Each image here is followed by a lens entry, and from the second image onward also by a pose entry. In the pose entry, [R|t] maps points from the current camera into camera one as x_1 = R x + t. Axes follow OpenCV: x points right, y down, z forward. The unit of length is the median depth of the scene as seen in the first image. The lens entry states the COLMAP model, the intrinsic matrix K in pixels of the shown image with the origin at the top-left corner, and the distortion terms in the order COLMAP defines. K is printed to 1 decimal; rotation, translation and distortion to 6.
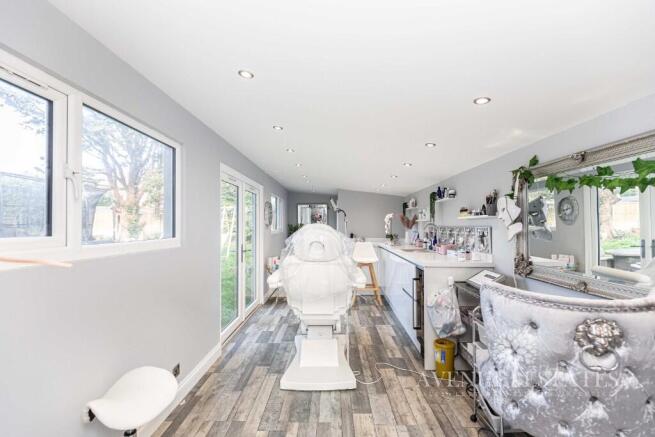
lens RADIAL K [[292.9, 0, 318.2], [0, 292.9, 218.4], [0, 0, 1]] dist [-0.004210, -0.000930]
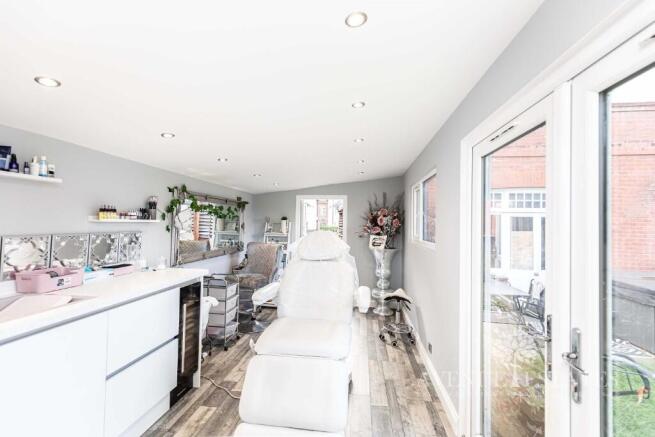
lens RADIAL K [[292.9, 0, 318.2], [0, 292.9, 218.4], [0, 0, 1]] dist [-0.004210, -0.000930]
pose [[-0.994832, -0.012923, 0.100713, -0.107923], [-0.017243, 0.998963, -0.042135, 0.016392], [-0.100065, -0.043654, -0.994023, 2.162535]]
